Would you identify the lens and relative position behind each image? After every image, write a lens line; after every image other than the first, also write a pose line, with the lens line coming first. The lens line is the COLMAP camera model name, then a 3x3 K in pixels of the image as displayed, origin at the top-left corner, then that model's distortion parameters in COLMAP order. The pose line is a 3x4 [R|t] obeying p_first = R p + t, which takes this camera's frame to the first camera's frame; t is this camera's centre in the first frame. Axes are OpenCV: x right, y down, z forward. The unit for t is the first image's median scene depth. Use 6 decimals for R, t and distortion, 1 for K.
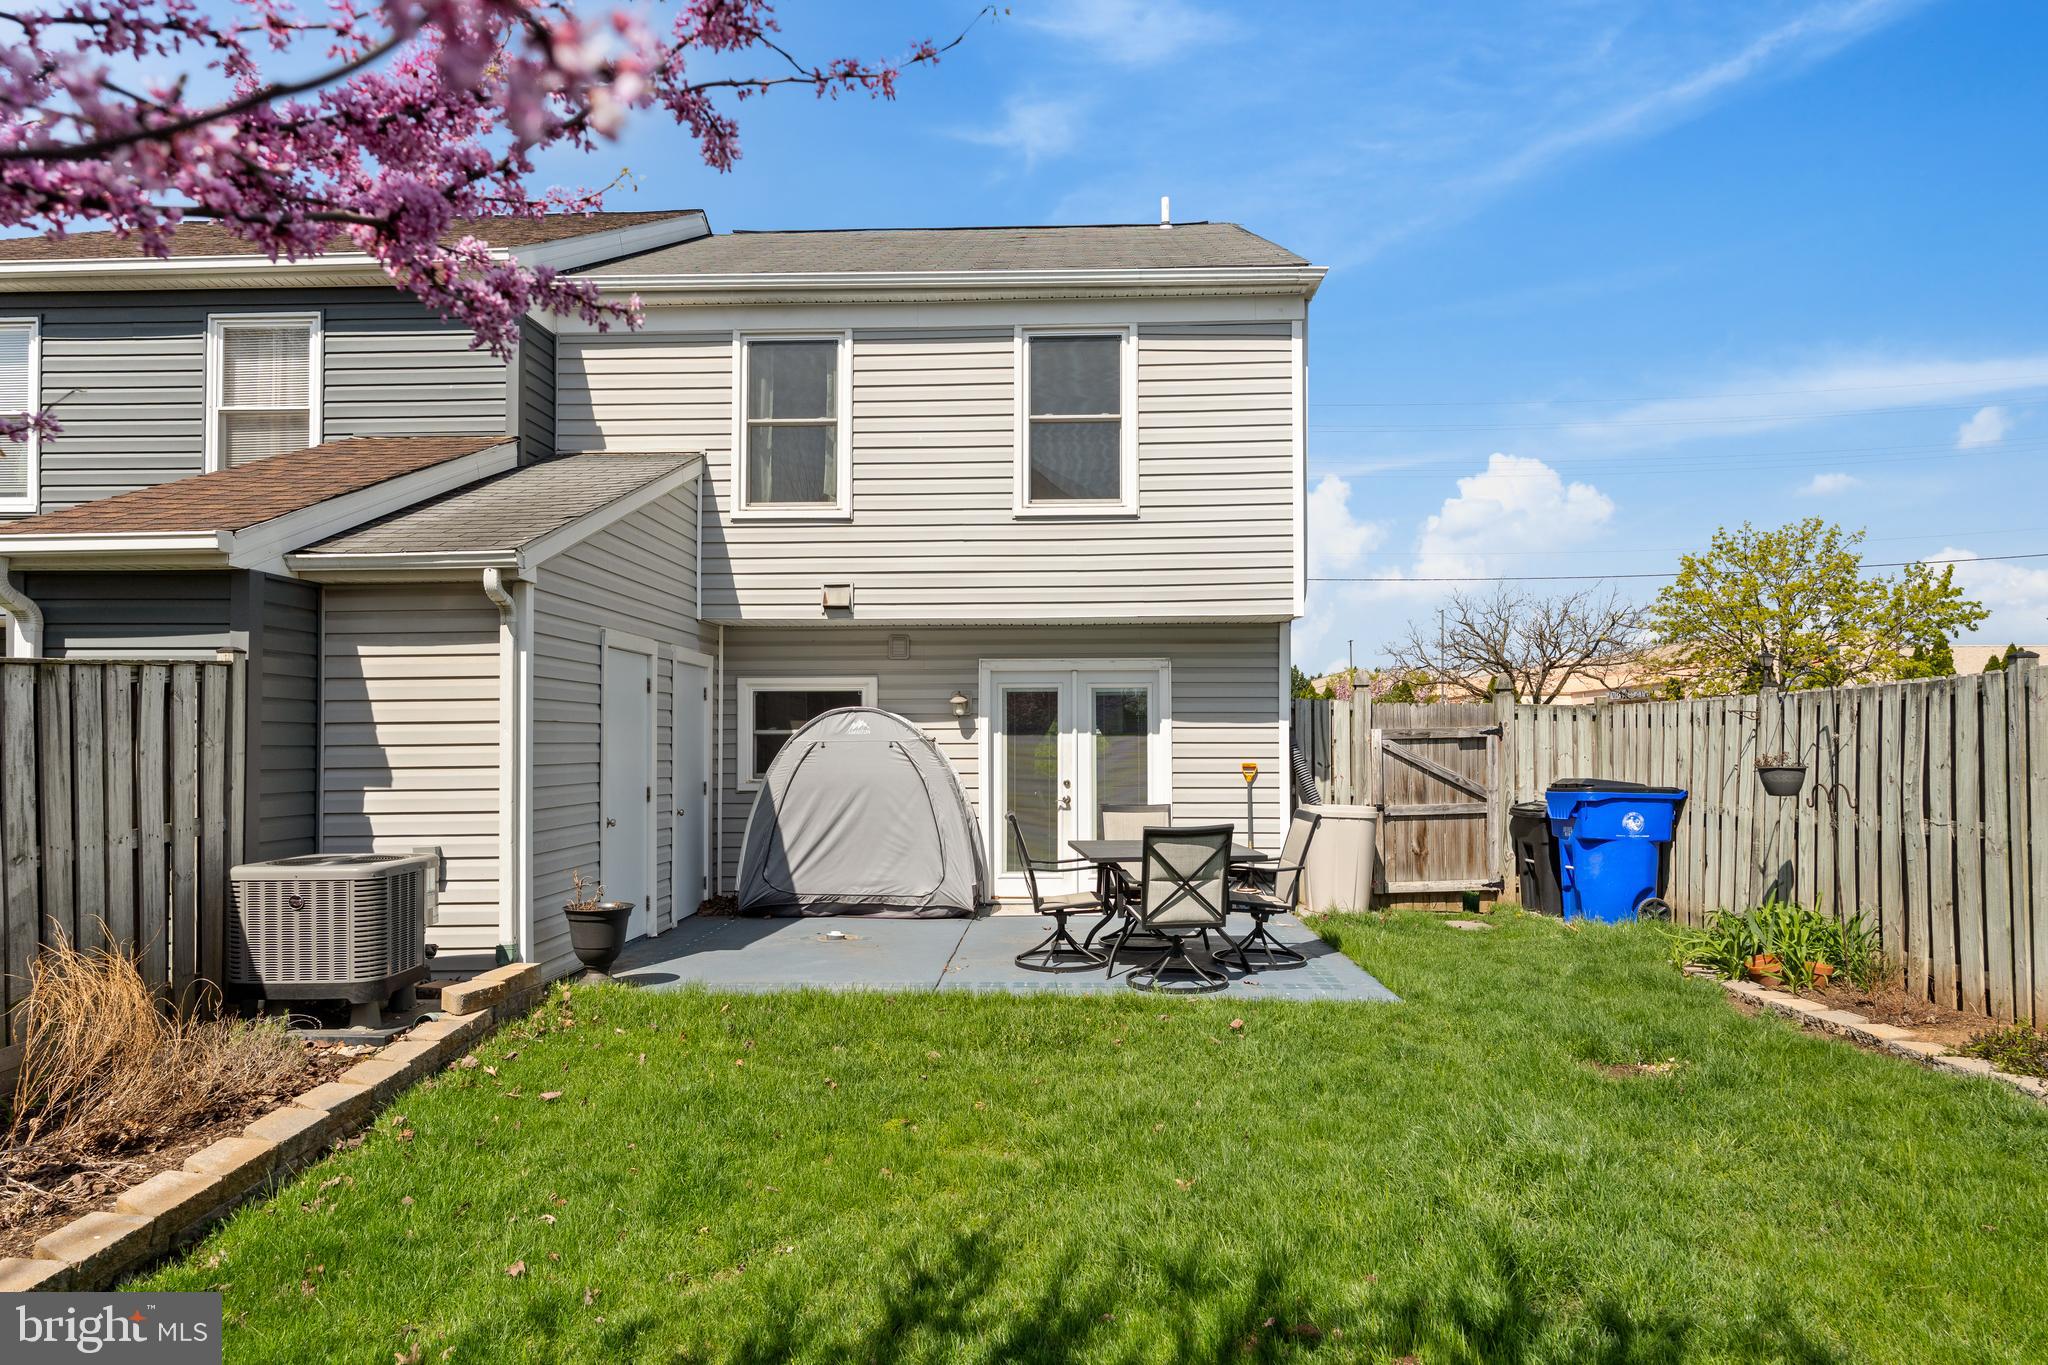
lens RADIAL K [[1231.7, 0, 1024.0], [0, 1231.7, 682.5], [0, 0, 1]] dist [-0.004770, -0.002778]
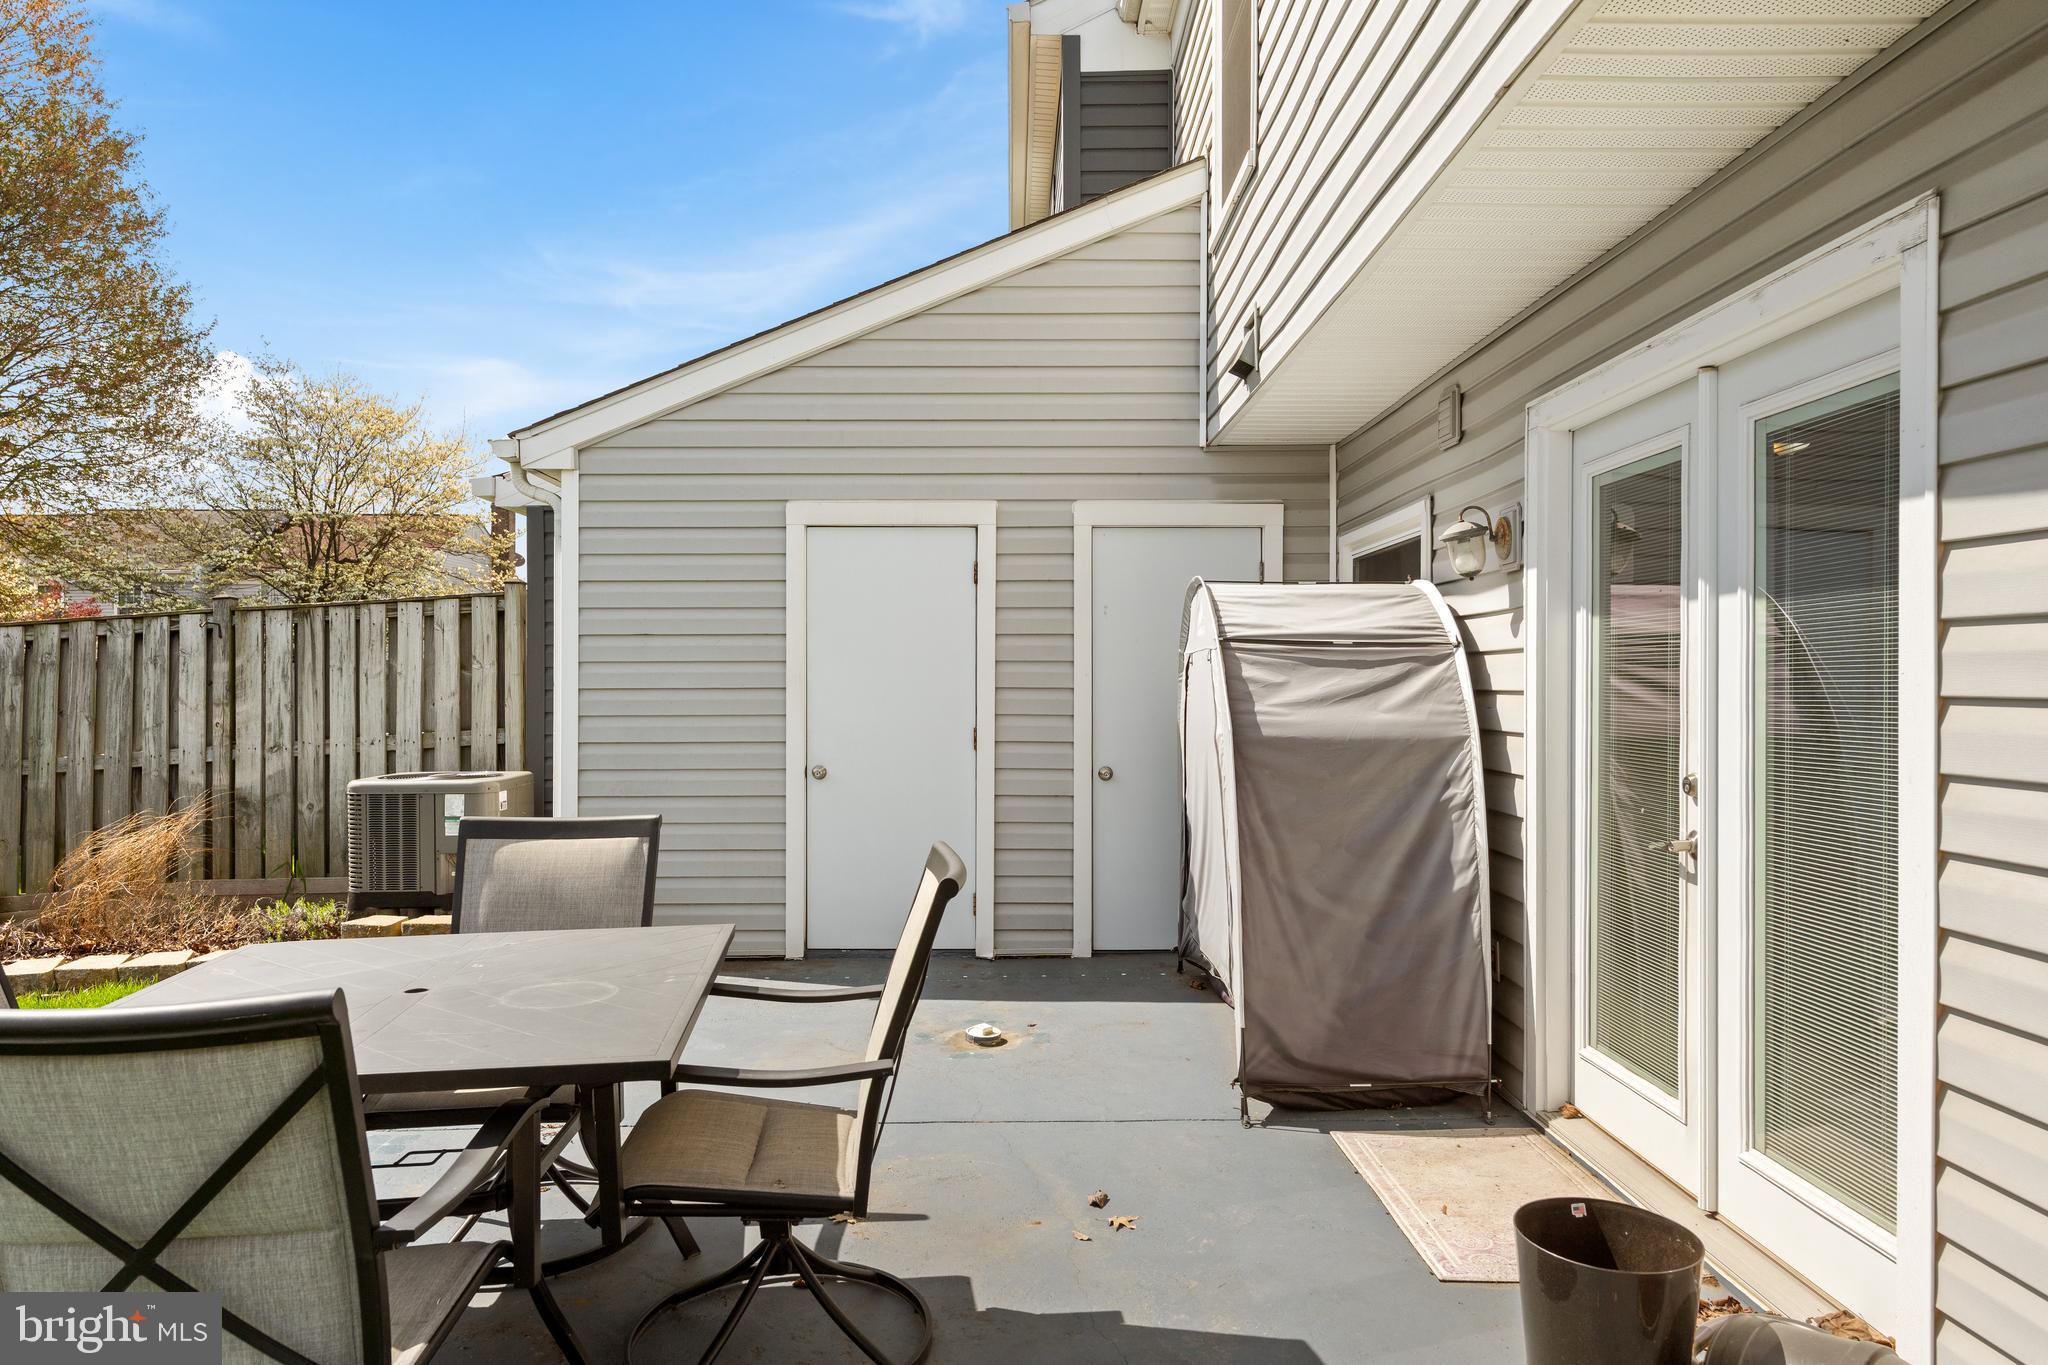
lens RADIAL K [[1263.4, 0, 1024.0], [0, 1263.4, 682.5], [0, 0, 1]] dist [-0.007207, -0.000970]
pose [[0.047048, 0.006448, -0.998872, 0.596763], [0.053027, 0.998553, 0.008943, 0.090962], [0.997484, -0.053388, 0.046638, 1.612575]]
